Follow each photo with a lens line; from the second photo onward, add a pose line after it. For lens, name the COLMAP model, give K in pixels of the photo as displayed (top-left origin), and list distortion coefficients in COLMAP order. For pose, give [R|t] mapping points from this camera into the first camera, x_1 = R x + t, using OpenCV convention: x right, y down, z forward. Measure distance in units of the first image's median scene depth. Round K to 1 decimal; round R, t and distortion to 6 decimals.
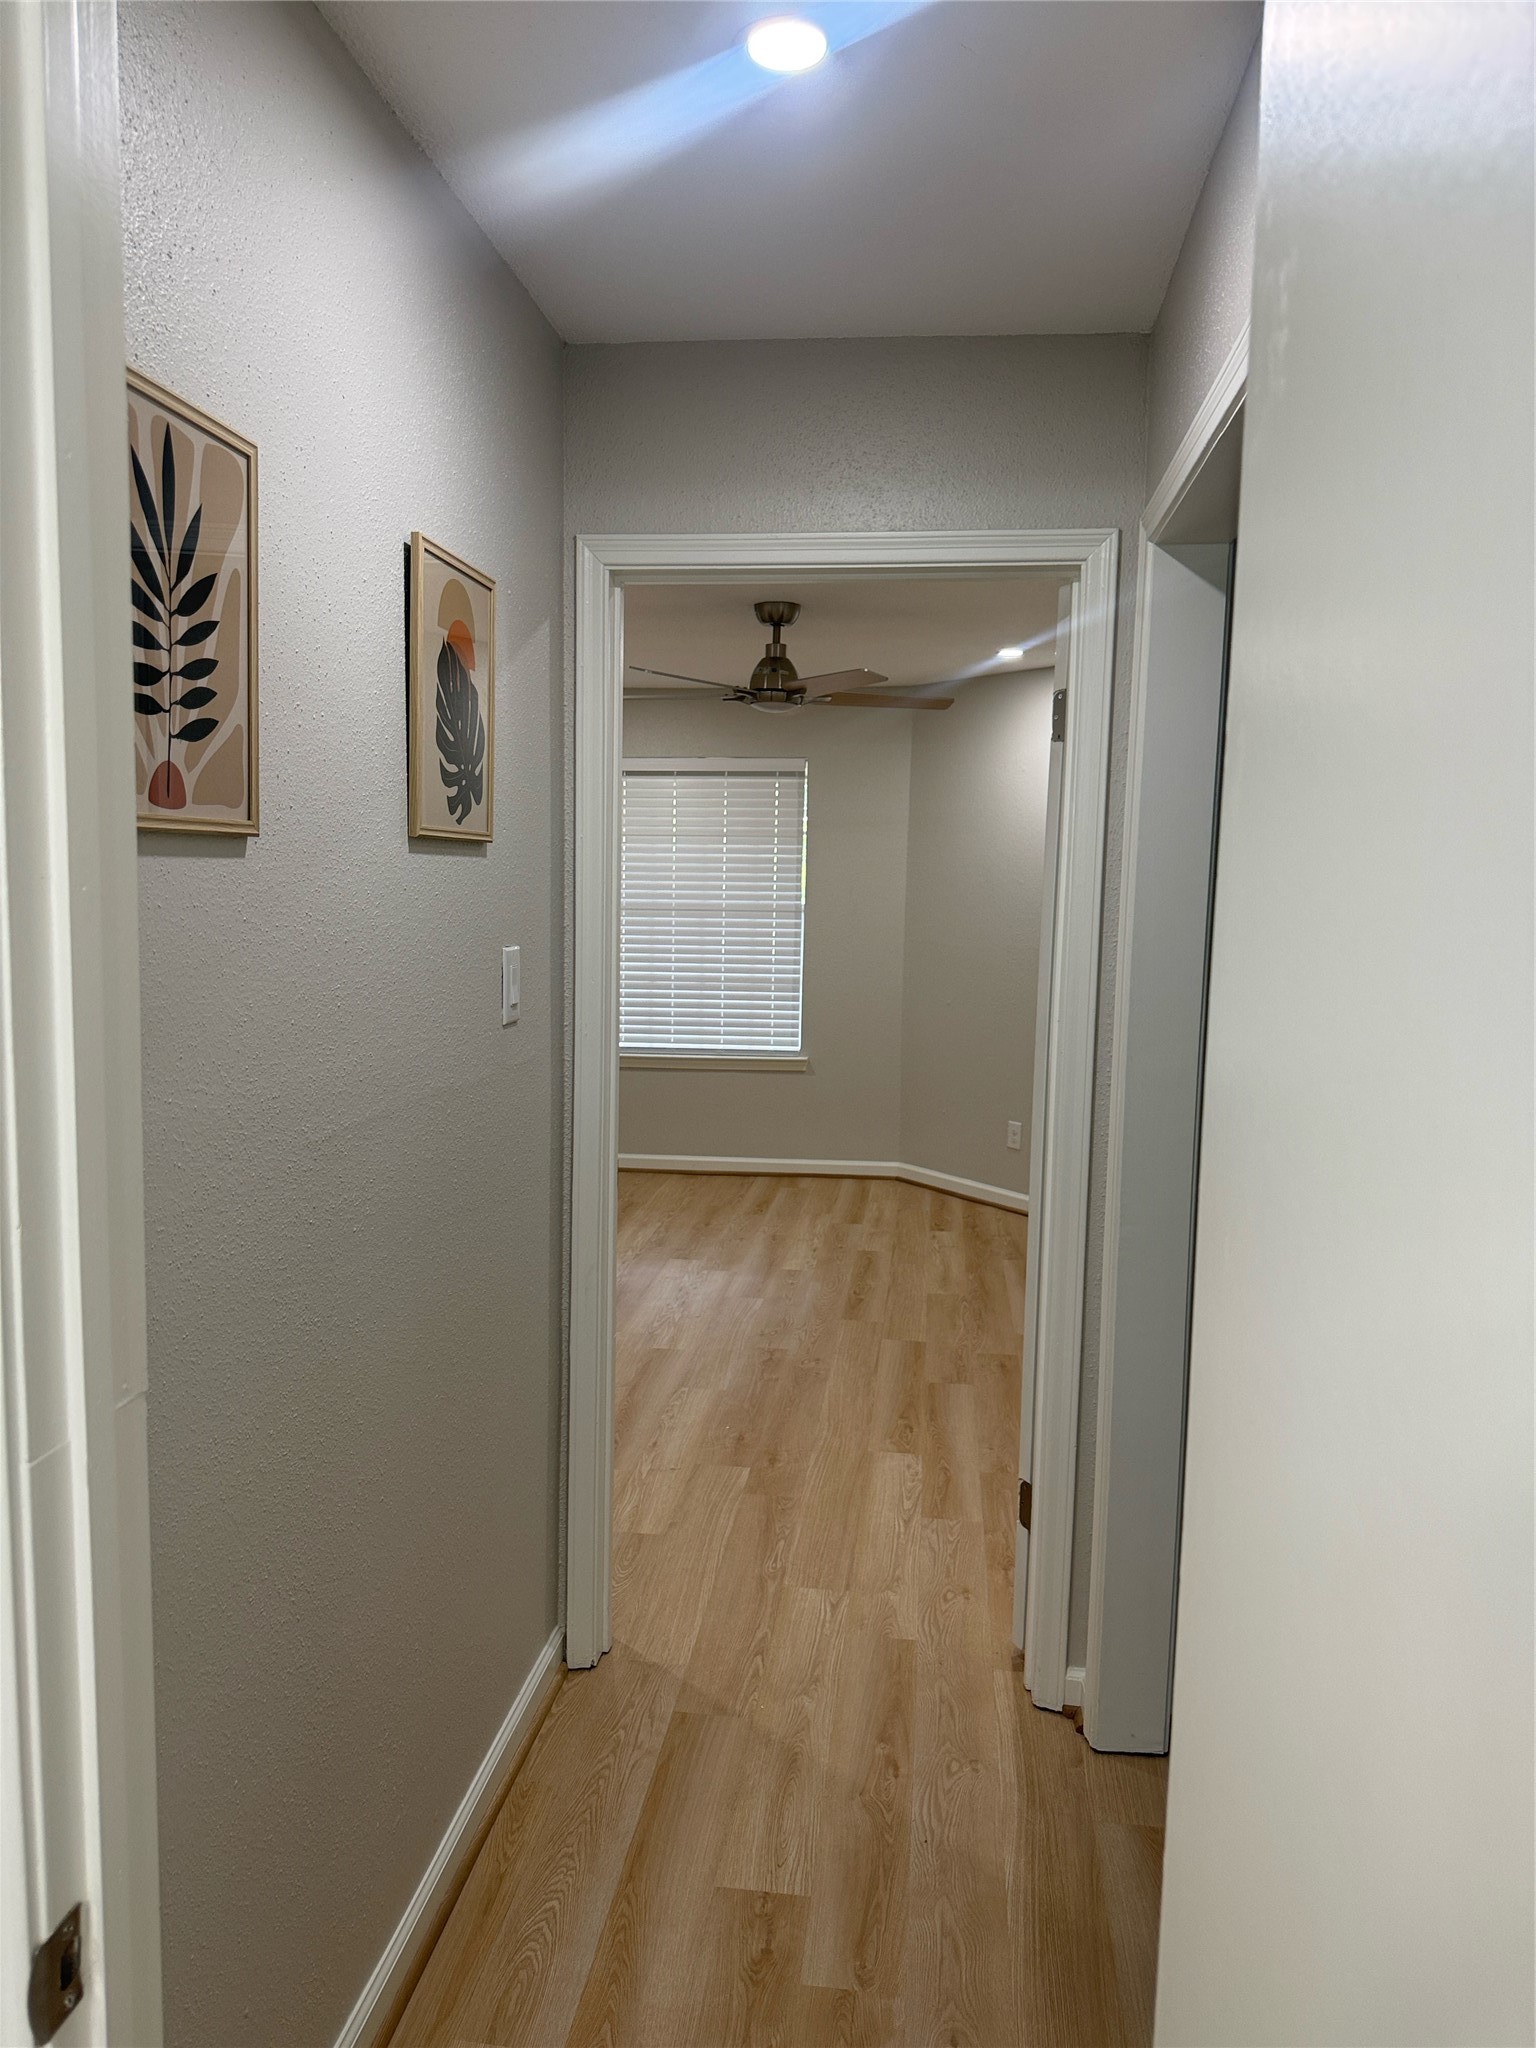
lens RADIAL K [[1452.0, 0, 769.1], [0, 1452.0, 1025.7], [0, 0, 1]] dist [0.061138, -0.082528]
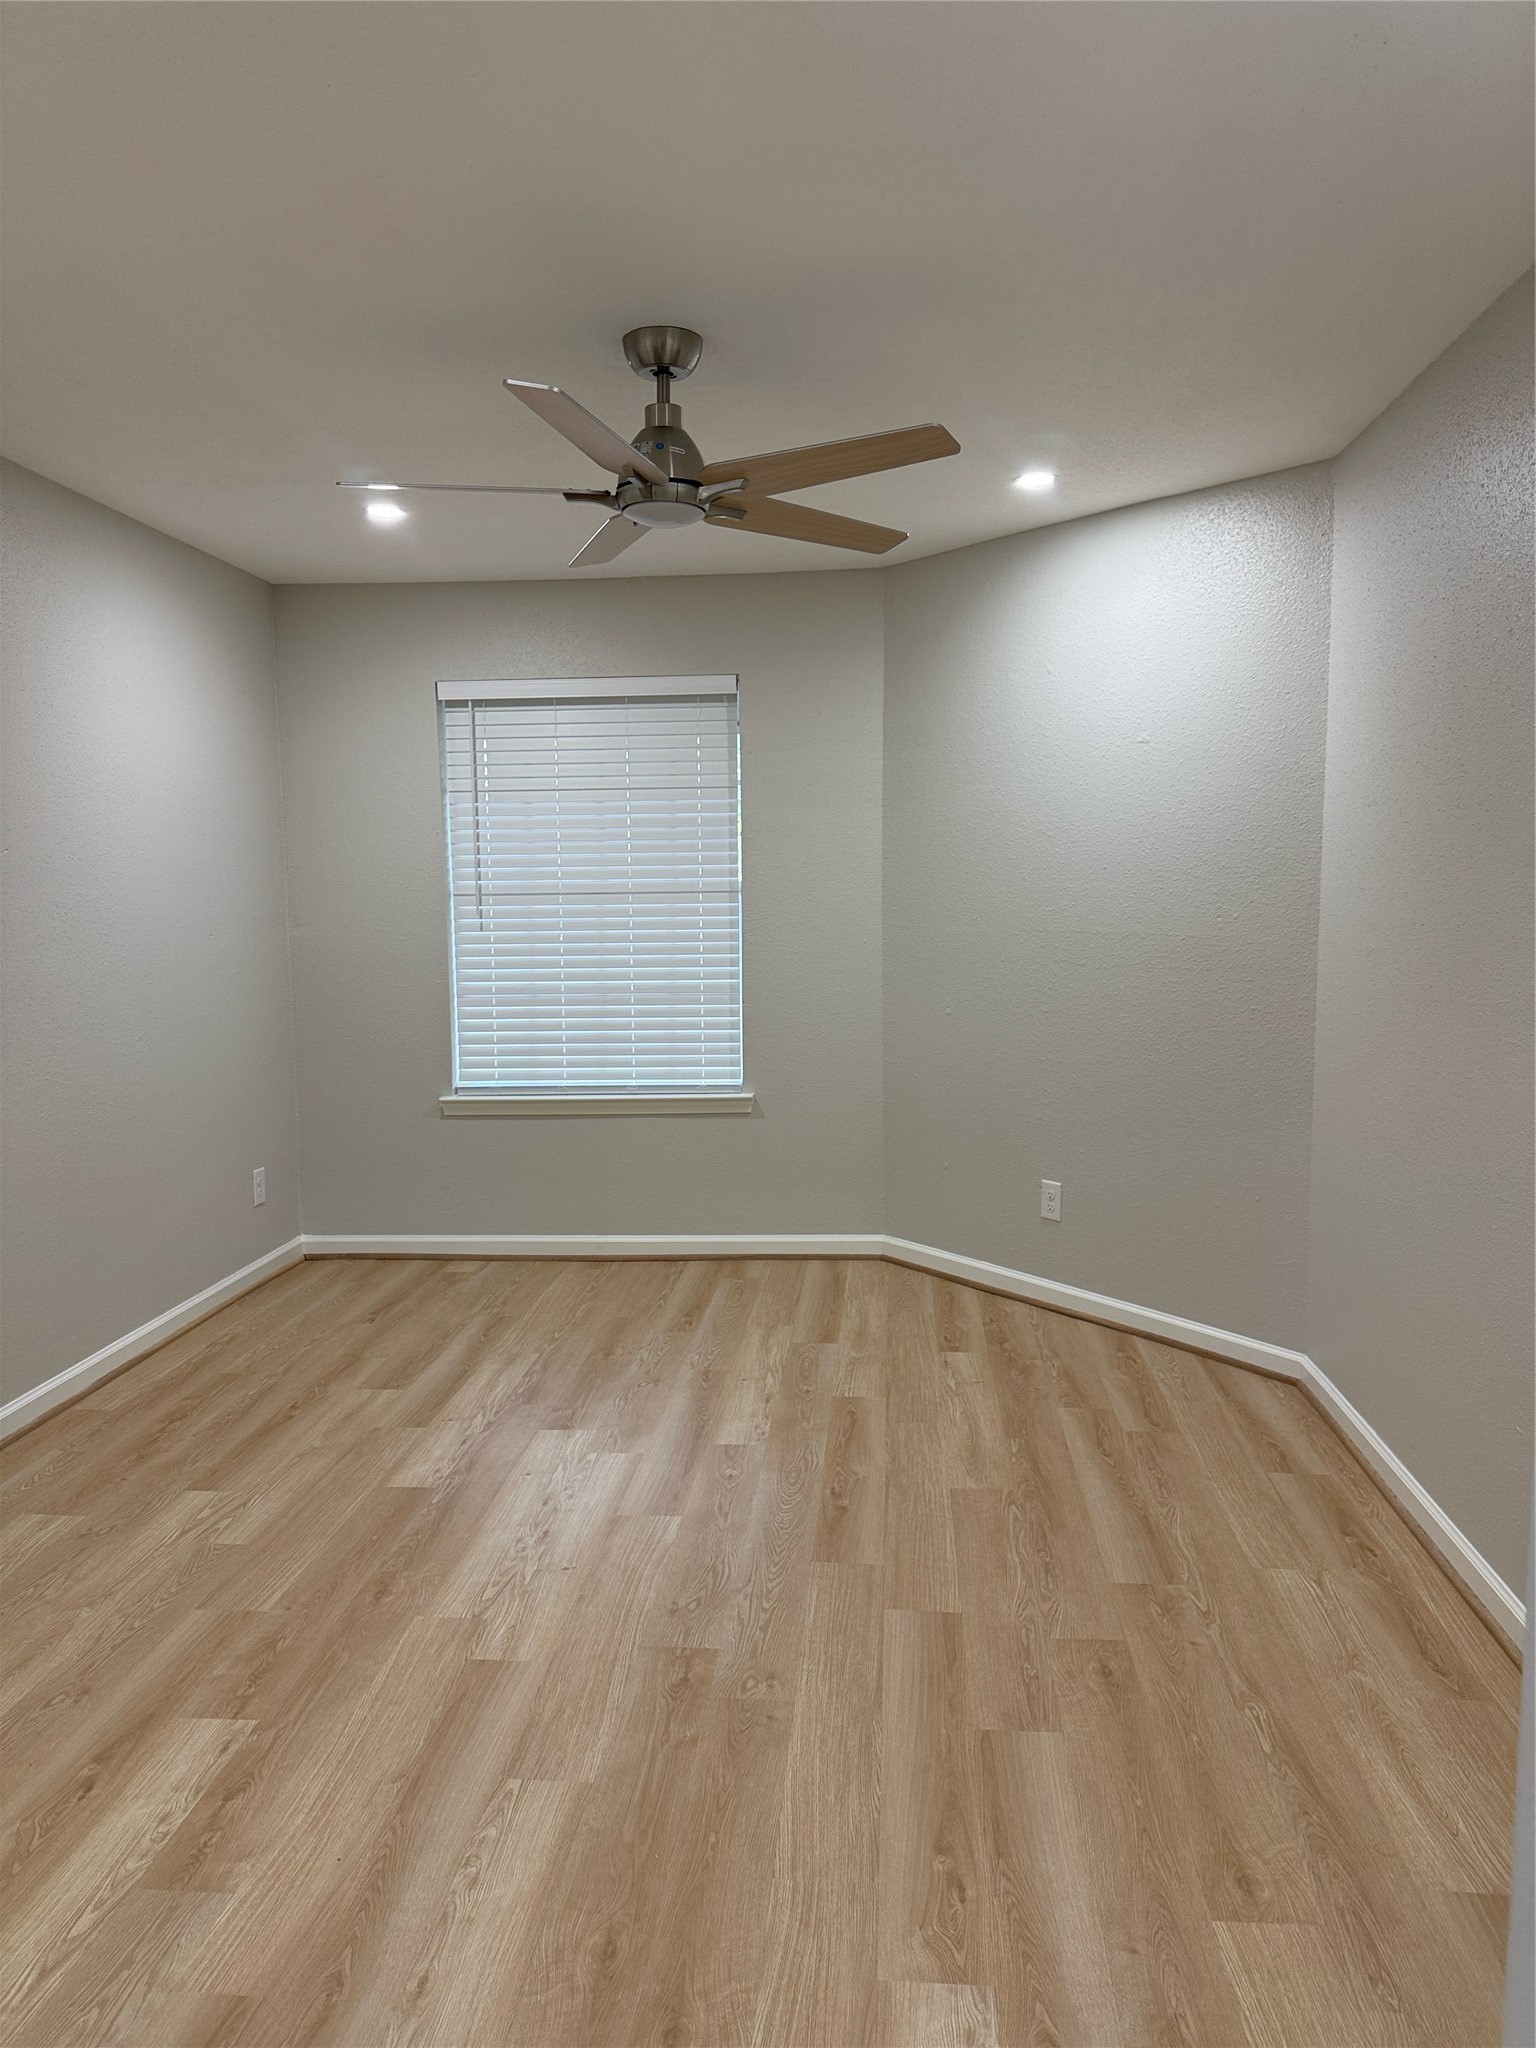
lens RADIAL K [[1452.0, 0, 766.2], [0, 1452.0, 1022.6], [0, 0, 1]] dist [0.061138, -0.082528]
pose [[0.999199, -0.030703, 0.025654, 0.019499], [0.030908, 0.999493, -0.007649, -0.009802], [-0.025406, 0.008435, 0.999642, 0.351726]]
